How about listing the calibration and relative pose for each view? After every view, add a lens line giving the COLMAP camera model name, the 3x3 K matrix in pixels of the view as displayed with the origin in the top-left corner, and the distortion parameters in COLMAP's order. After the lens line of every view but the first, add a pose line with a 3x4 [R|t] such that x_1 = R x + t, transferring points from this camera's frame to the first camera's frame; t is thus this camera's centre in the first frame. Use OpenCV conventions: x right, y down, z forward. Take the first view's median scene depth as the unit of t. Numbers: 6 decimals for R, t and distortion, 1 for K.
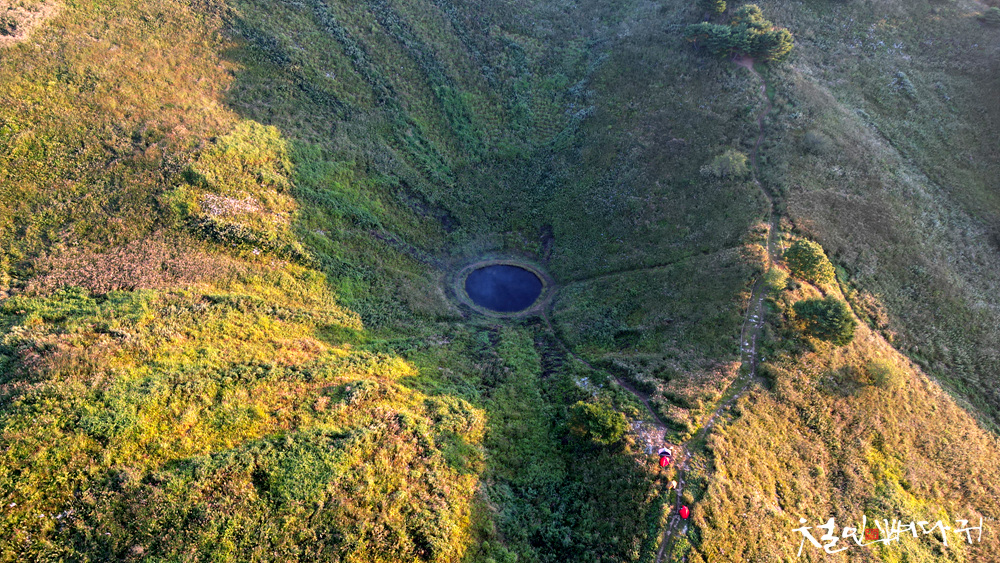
lens RADIAL K [[696.2, 0, 500.0], [0, 696.2, 281.5], [0, 0, 1]] dist [0.090533, -0.083381]
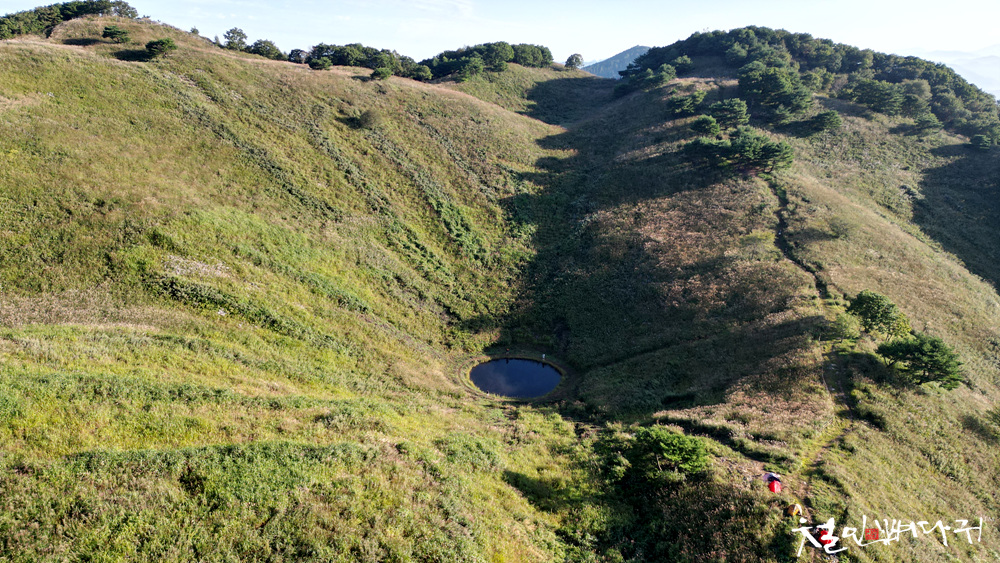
lens RADIAL K [[696.2, 0, 500.0], [0, 696.2, 281.5], [0, 0, 1]] dist [0.090533, -0.083381]
pose [[0.999303, -0.017721, 0.032861, -0.041817], [0.028038, 0.937400, -0.347124, 0.205042], [-0.024652, 0.347803, 0.937243, 0.184404]]
